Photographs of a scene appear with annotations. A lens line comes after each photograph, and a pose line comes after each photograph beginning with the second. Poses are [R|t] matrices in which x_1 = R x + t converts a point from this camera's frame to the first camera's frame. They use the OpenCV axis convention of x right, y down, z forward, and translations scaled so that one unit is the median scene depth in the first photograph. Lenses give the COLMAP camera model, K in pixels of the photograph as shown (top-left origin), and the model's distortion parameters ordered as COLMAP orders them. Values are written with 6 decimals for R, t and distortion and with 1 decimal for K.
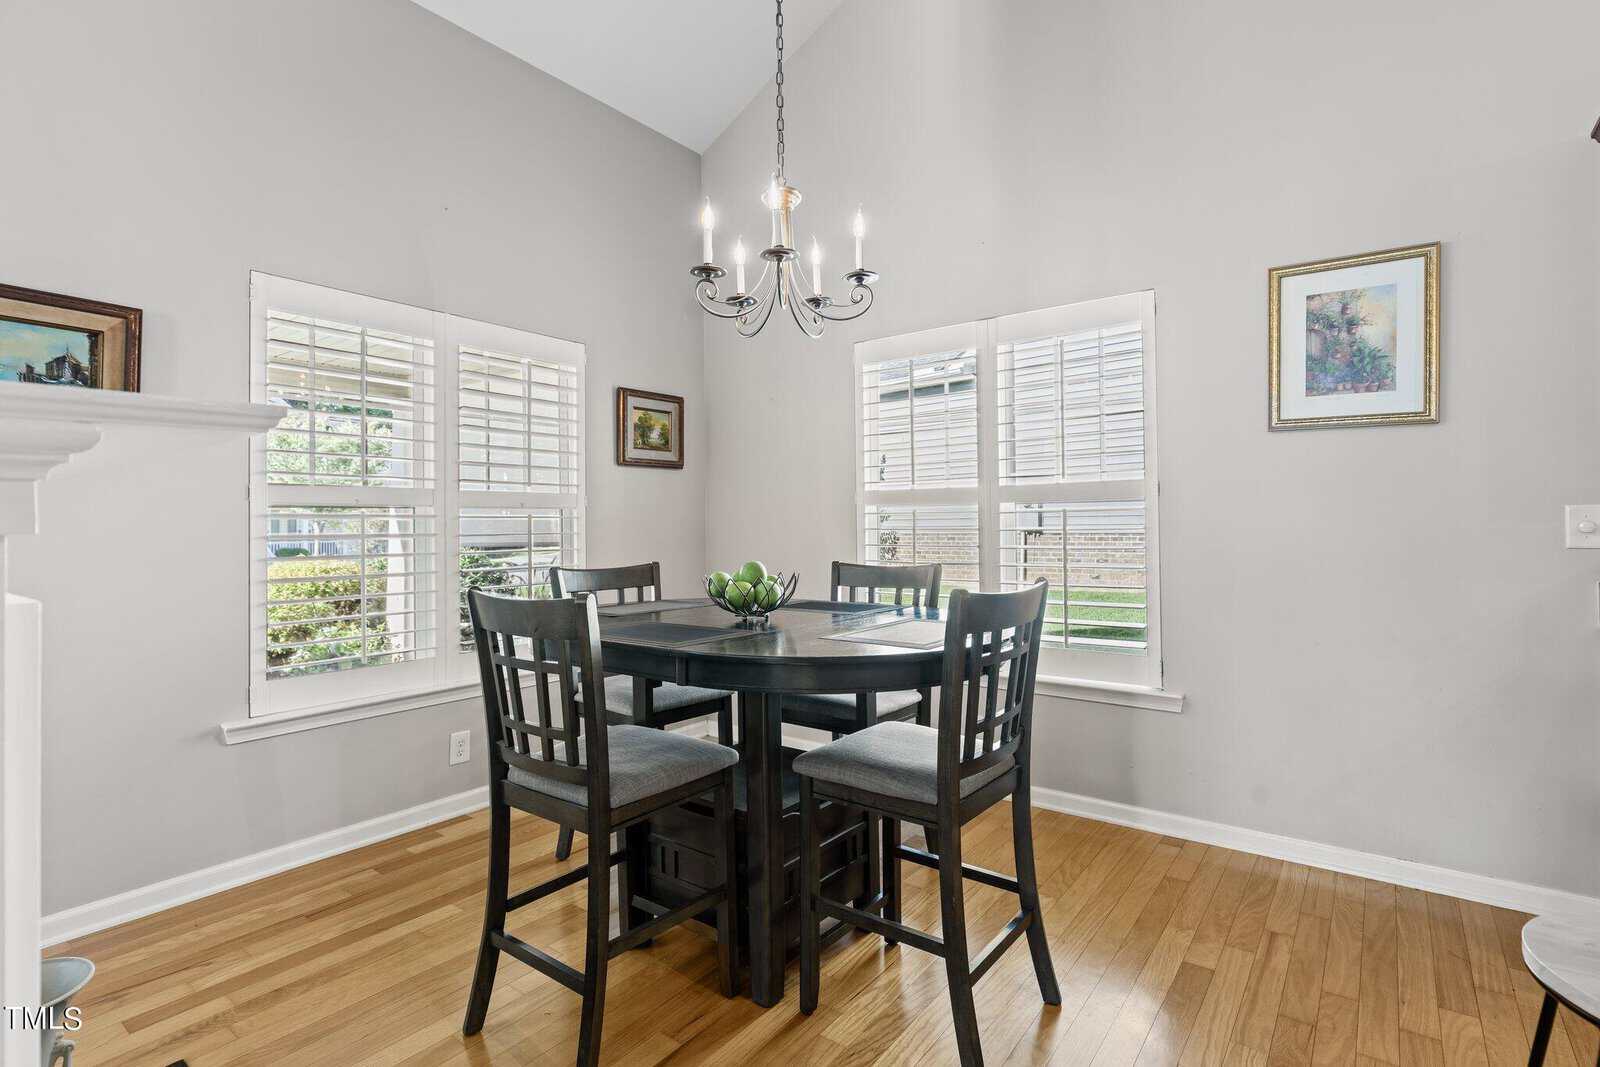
lens RADIAL K [[741.2, 0, 805.1], [0, 741.2, 534.9], [0, 0, 1]] dist [0.008414, -0.001364]
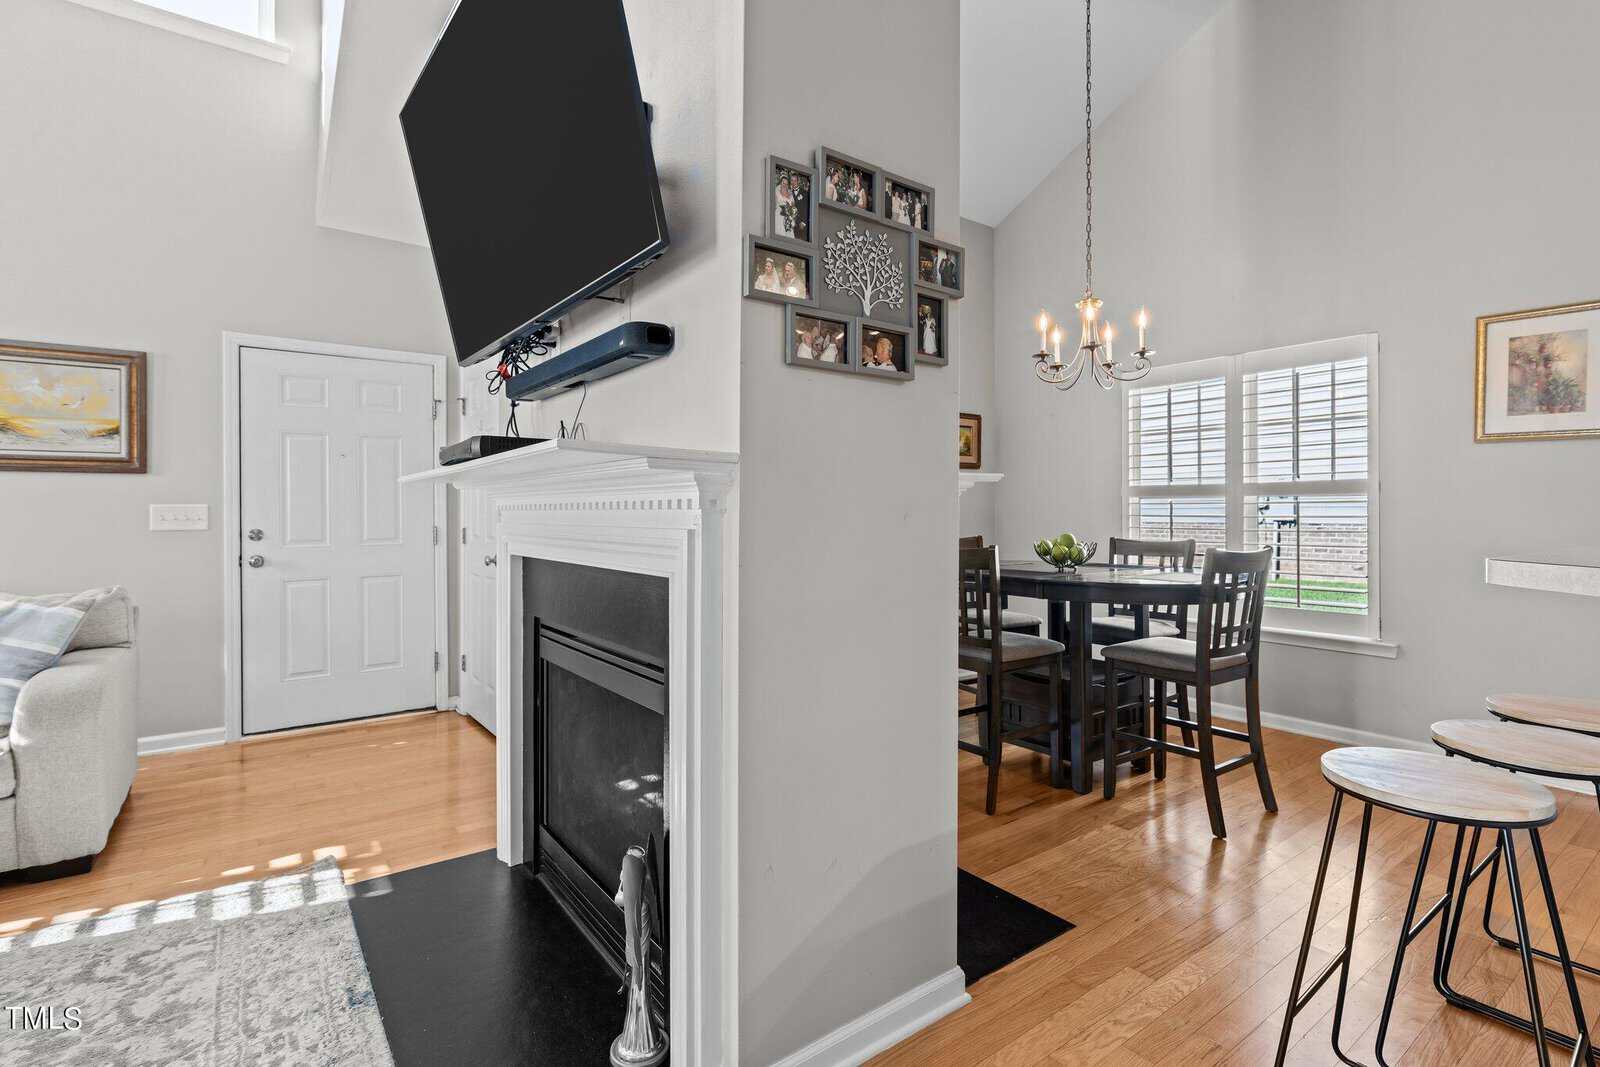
lens RADIAL K [[741.2, 0, 820.6], [0, 741.2, 518.5], [0, 0, 1]] dist [0.008414, -0.001364]
pose [[0.963562, 0.012906, -0.267173, -0.151682], [-0.014058, 0.999898, -0.002397, 0.014670], [0.267114, 0.006065, 0.963646, -0.665352]]
